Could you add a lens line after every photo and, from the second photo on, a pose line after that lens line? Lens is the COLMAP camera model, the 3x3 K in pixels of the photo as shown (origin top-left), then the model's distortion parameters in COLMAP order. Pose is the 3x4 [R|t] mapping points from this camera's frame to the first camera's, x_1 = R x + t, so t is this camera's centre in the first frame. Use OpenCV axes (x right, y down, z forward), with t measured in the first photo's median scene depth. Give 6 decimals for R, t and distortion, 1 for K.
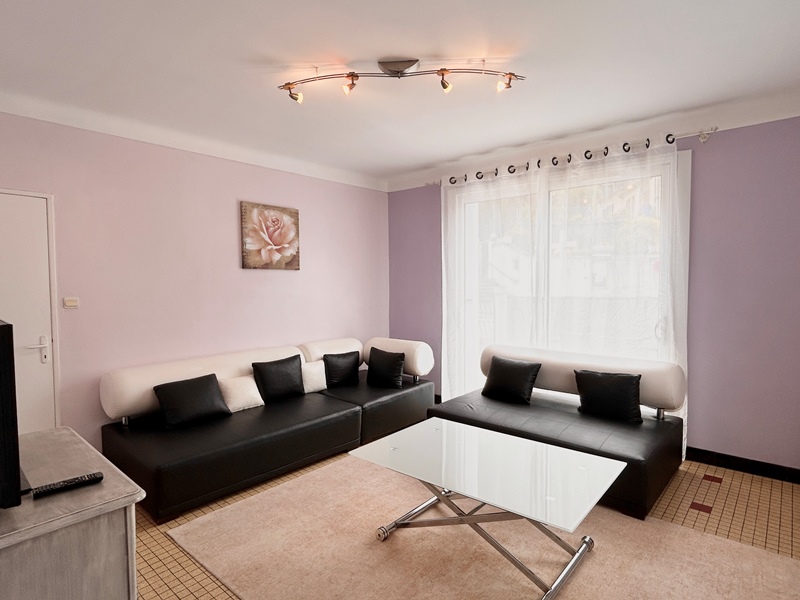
lens RADIAL K [[443.5, 0, 400.0], [0, 443.5, 300.0], [0, 0, 1]] dist [-0.000423, 0.000060]
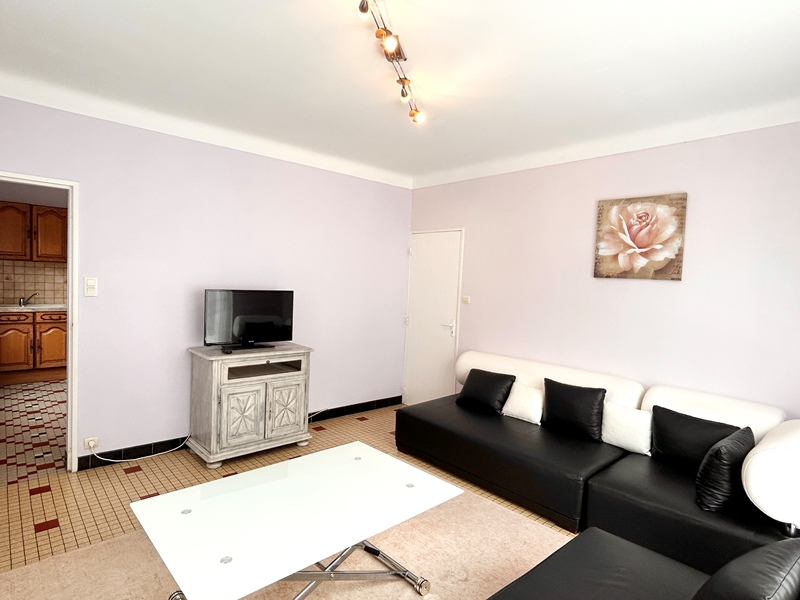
lens RADIAL K [[443.5, 0, 400.0], [0, 443.5, 300.0], [0, 0, 1]] dist [-0.000423, 0.000060]
pose [[-0.107144, 0.051542, -0.992907, 0.542767], [-0.080381, 0.994937, 0.060321, -0.046512], [0.990989, 0.086274, -0.102459, 0.682284]]
